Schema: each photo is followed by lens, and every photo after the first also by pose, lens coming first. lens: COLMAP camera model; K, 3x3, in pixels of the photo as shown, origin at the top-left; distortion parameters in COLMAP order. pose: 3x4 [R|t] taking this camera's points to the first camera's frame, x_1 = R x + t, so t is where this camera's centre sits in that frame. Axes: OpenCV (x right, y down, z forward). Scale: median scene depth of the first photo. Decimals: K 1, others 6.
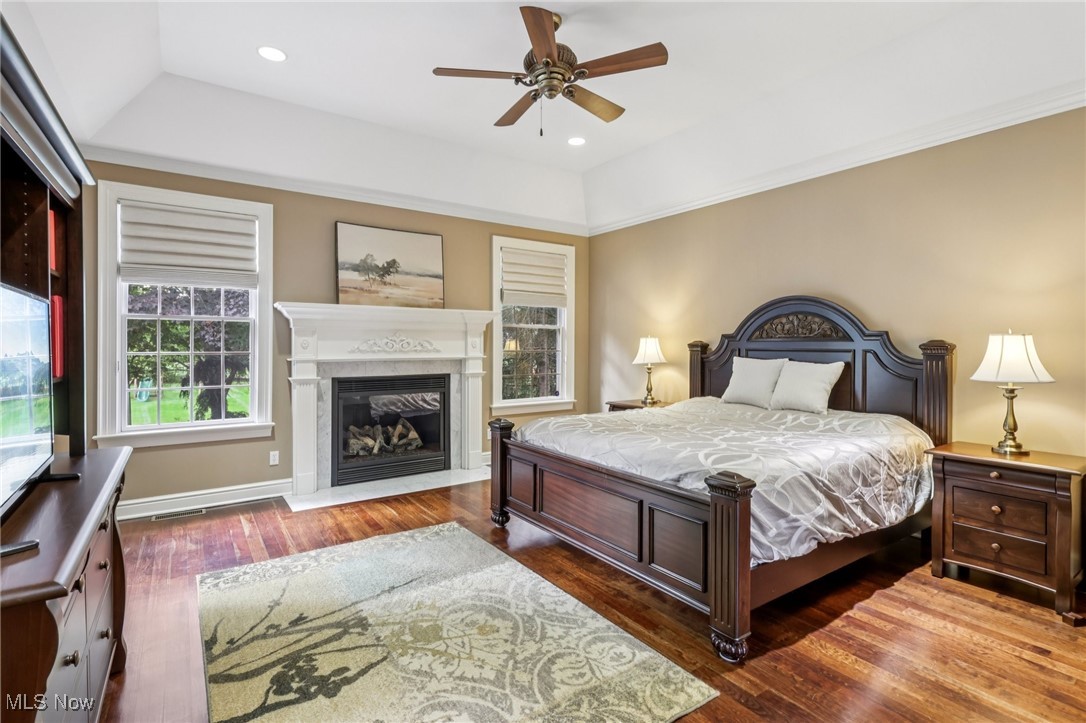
lens RADIAL K [[509.7, 0, 523.3], [0, 509.7, 337.7], [0, 0, 1]] dist [0.005675, 0.000410]
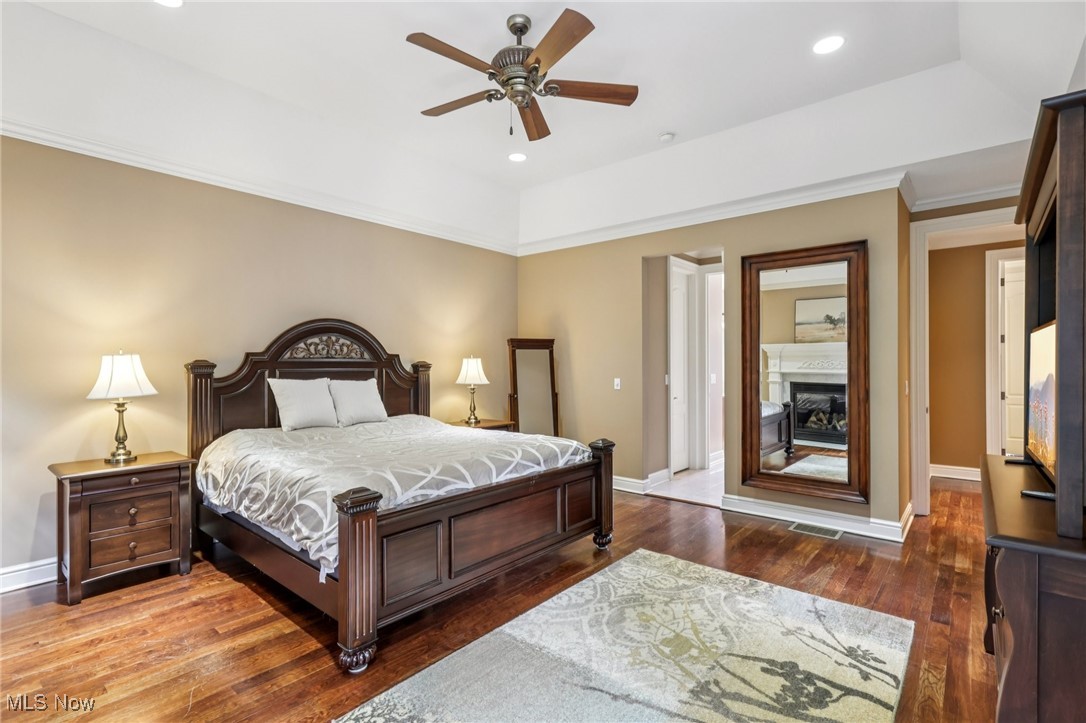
lens RADIAL K [[509.7, 0, 540.7], [0, 509.7, 367.1], [0, 0, 1]] dist [0.005675, 0.000410]
pose [[-0.271290, -0.011947, 0.962423, -1.124497], [-0.015743, 0.999844, 0.007974, 0.003803], [-0.962369, -0.012988, -0.271436, 1.574888]]
